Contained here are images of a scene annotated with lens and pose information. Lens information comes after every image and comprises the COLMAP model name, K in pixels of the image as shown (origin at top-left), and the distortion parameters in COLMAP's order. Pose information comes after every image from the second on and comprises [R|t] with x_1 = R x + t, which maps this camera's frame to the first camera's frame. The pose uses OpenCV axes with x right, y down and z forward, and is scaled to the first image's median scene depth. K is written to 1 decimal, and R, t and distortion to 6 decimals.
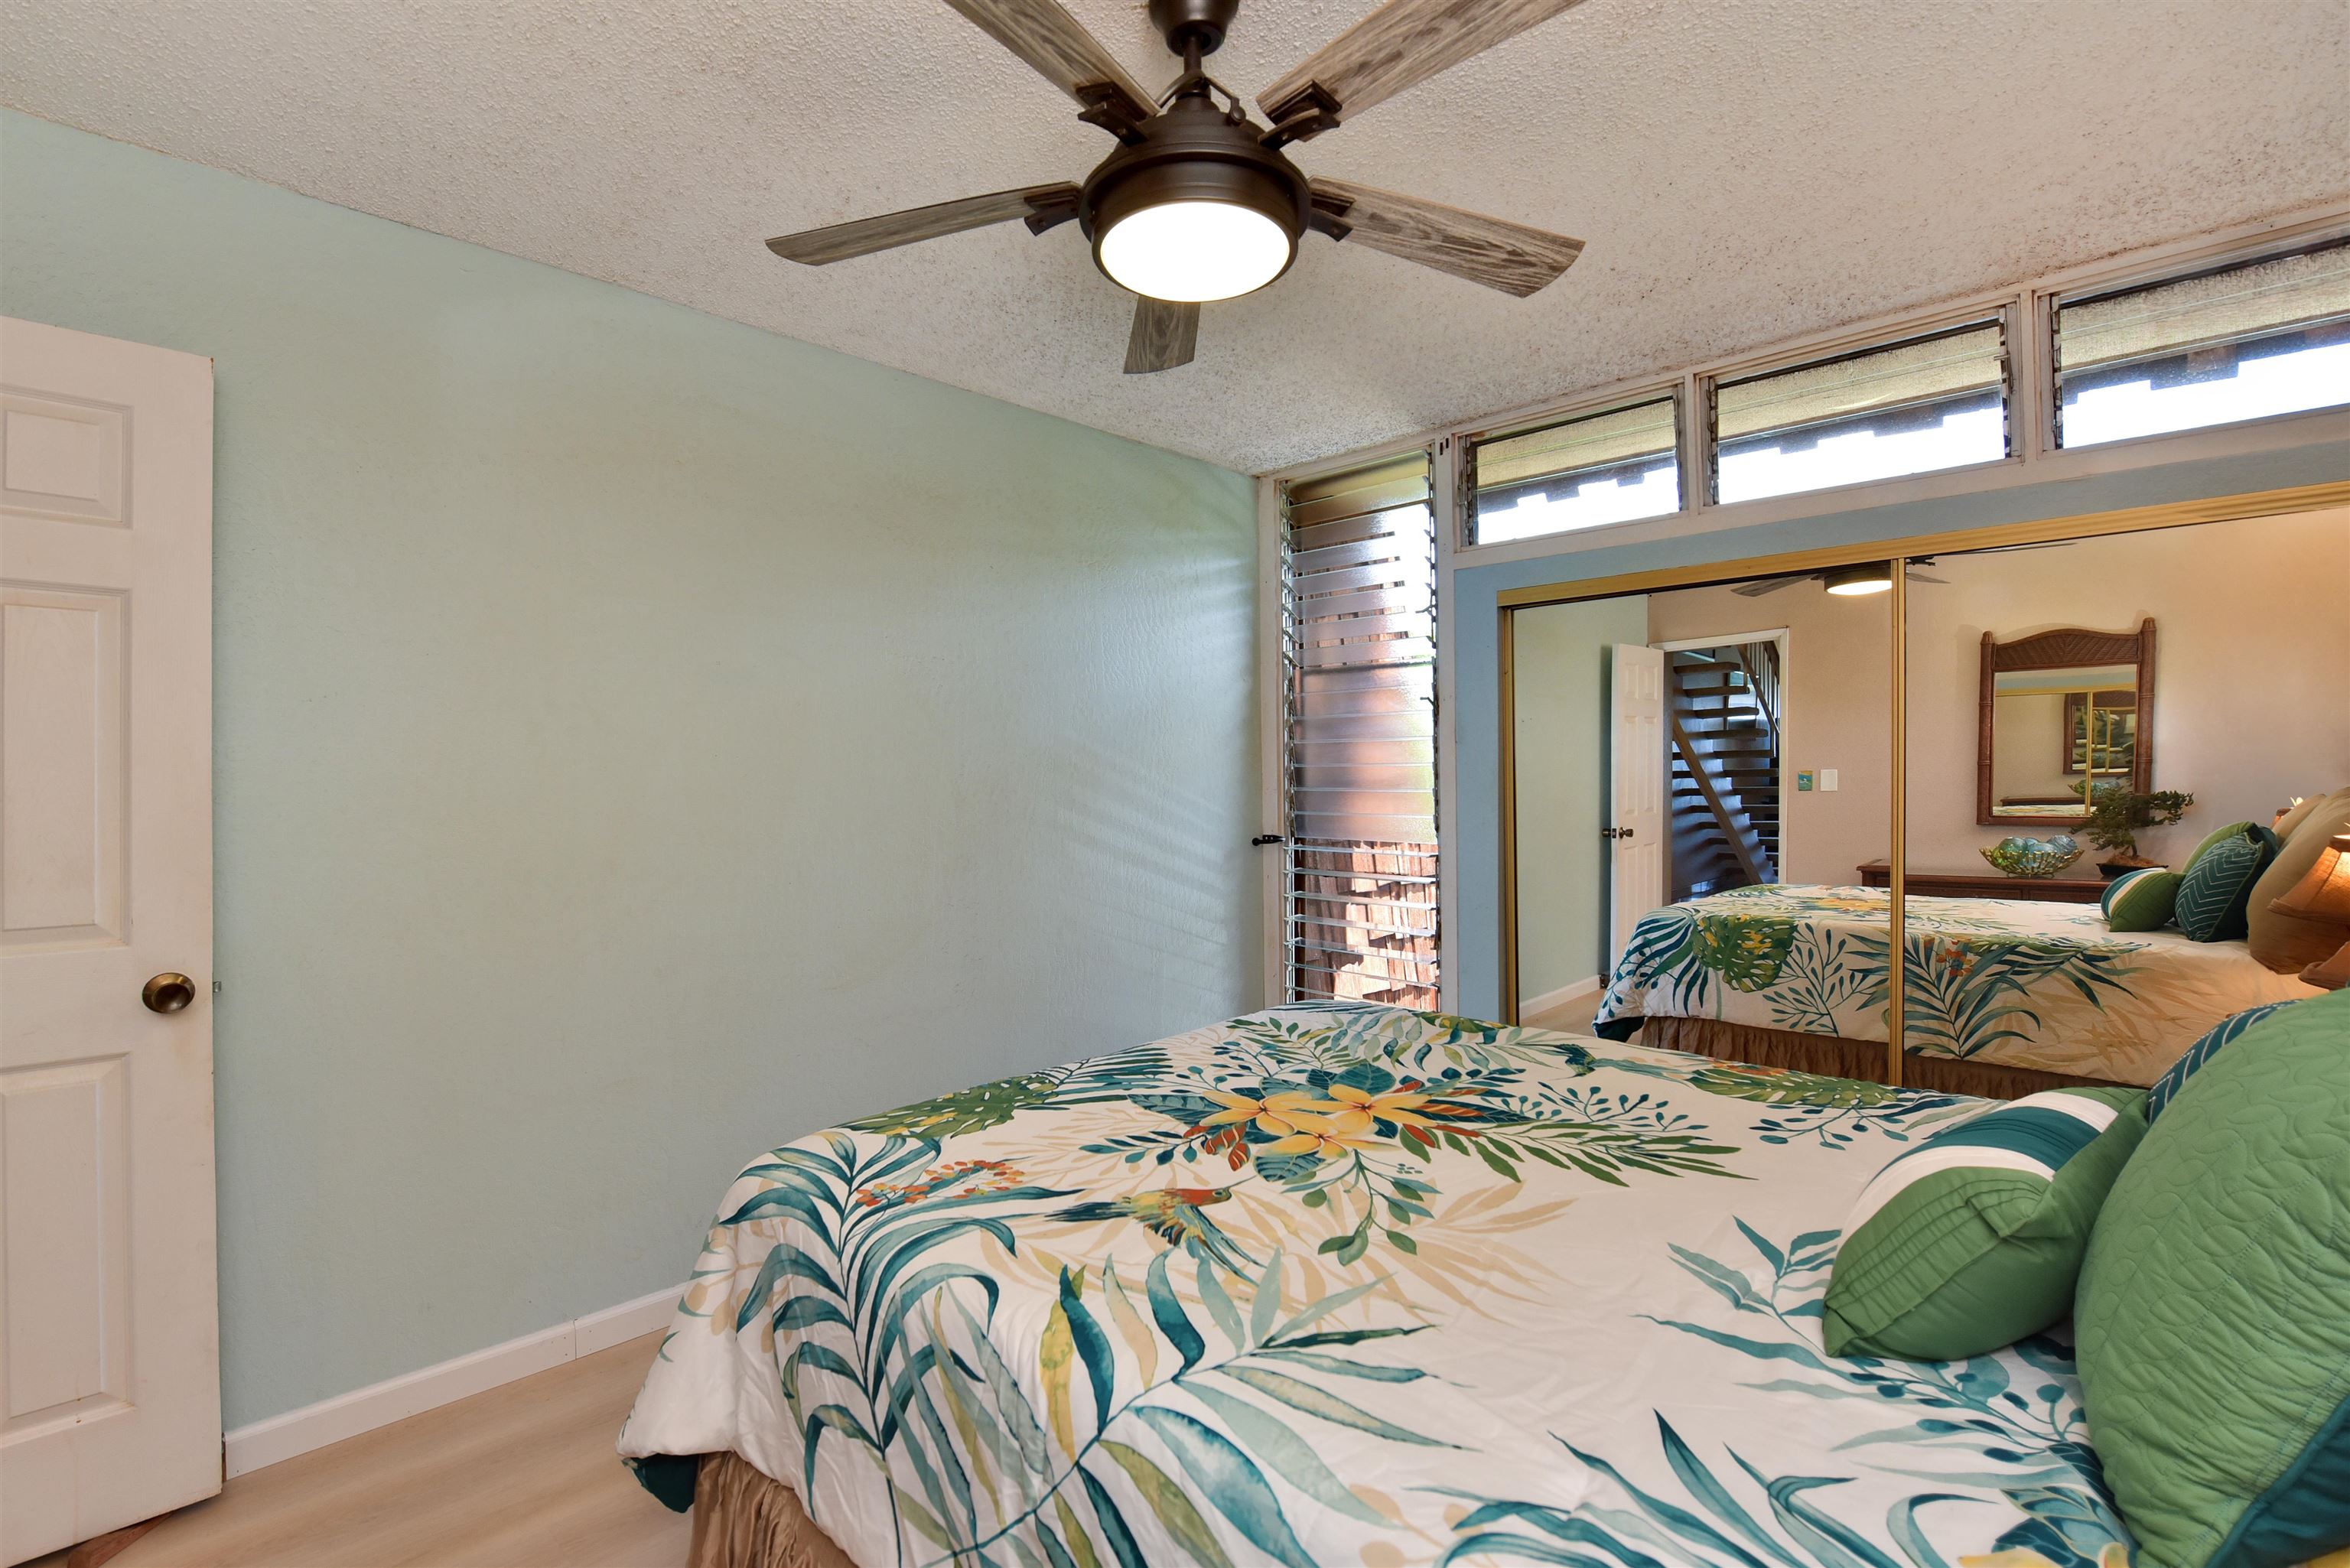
lens RADIAL K [[1066.3, 0, 1174.5], [0, 1066.3, 763.1], [0, 0, 1]] dist [0.002004, 0.000223]
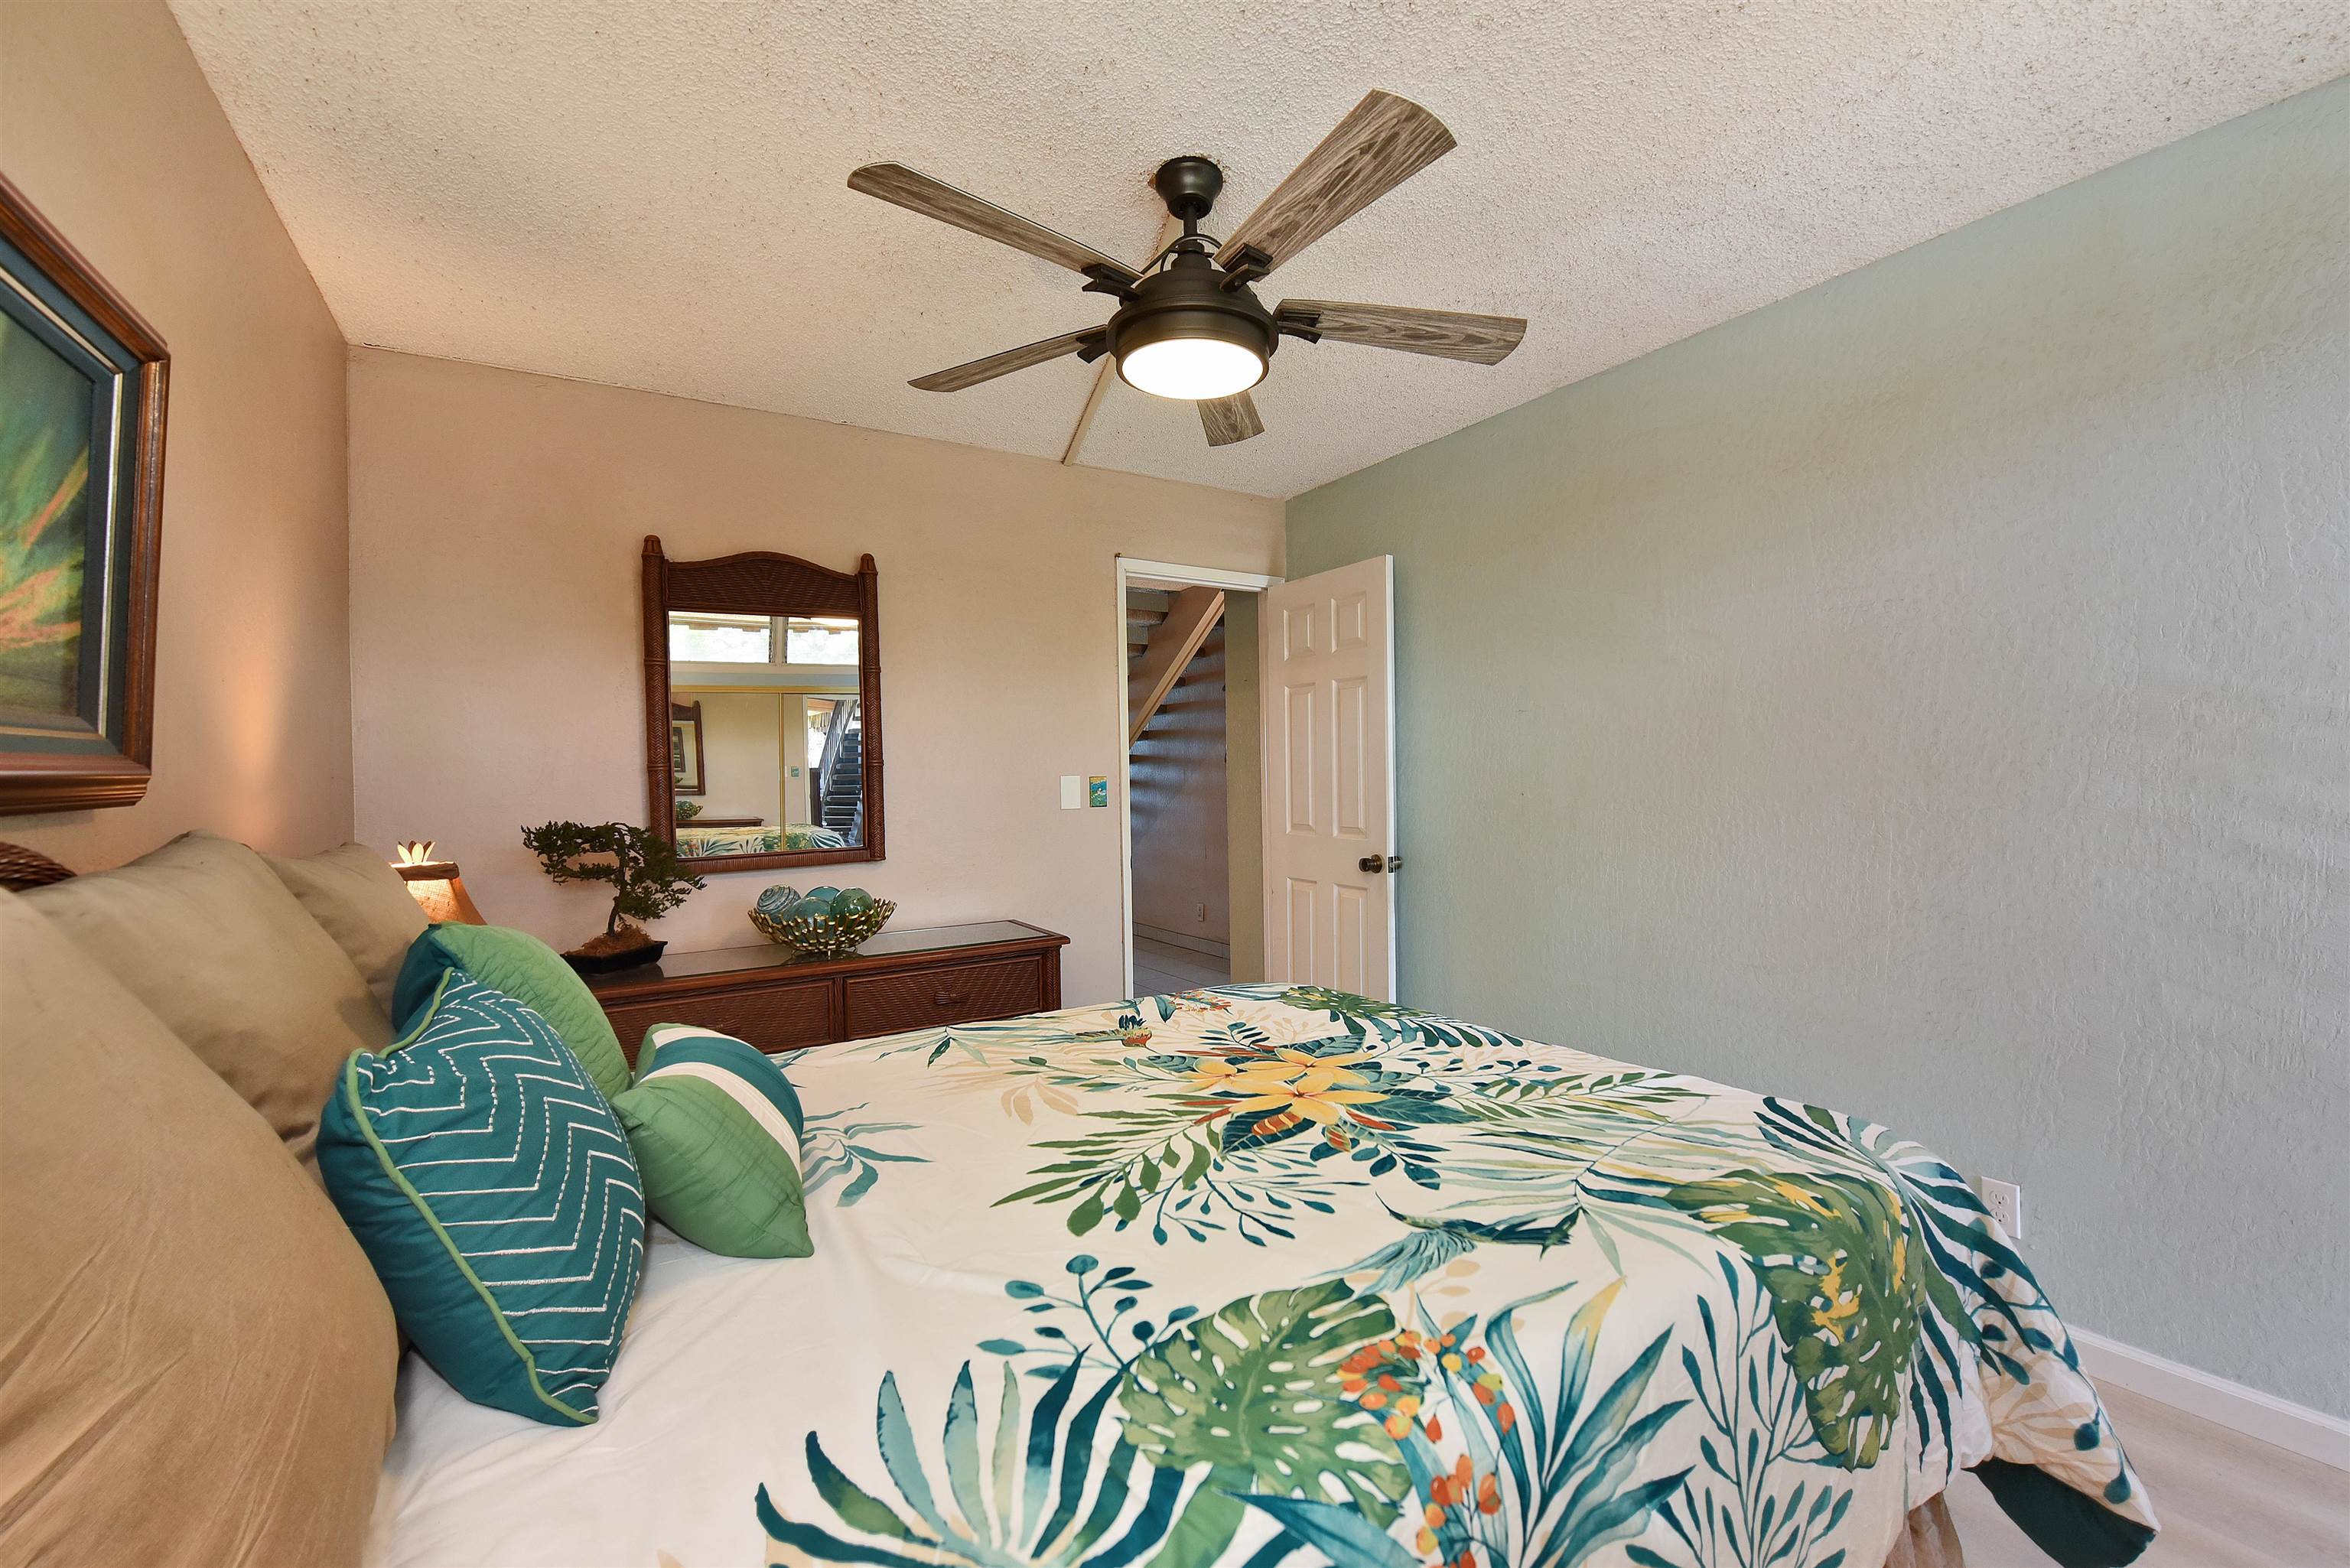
lens RADIAL K [[985.0, 0, 1173.5], [0, 985.0, 780.3], [0, 0, 1]] dist [-0.019856, -0.000058]
pose [[-0.252257, 0.012507, -0.967580, 1.008301], [0.032136, 0.999473, 0.004542, 0.028232], [0.967127, -0.029948, -0.252526, 1.063319]]
